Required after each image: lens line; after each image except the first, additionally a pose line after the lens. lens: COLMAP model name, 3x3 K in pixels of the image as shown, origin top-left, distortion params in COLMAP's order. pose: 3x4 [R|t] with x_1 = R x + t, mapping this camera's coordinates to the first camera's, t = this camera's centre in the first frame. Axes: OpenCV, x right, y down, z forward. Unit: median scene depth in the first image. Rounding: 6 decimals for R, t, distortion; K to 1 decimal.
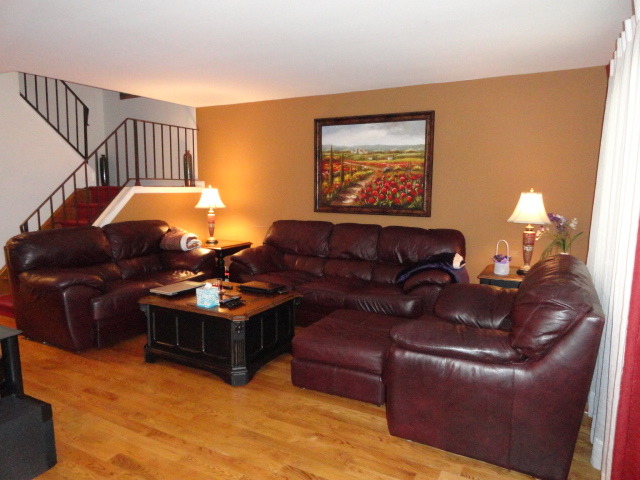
lens RADIAL K [[440.1, 0, 320.0], [0, 440.1, 240.0], [0, 0, 1]] dist [-0.044212, -0.000562]
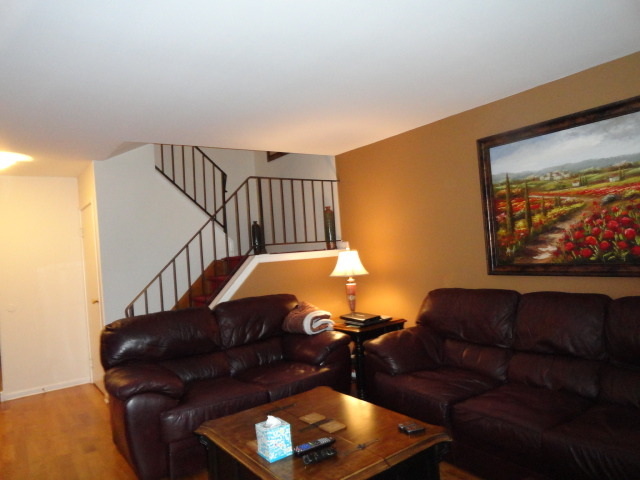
lens RADIAL K [[439.6, 0, 320.0], [0, 439.6, 240.0], [0, 0, 1]] dist [0.002133, 0.001663]
pose [[0.897630, -0.081958, -0.433062, 0.052143], [0.027902, 0.991155, -0.129746, -0.038316], [0.439865, 0.104380, 0.891977, 0.296188]]
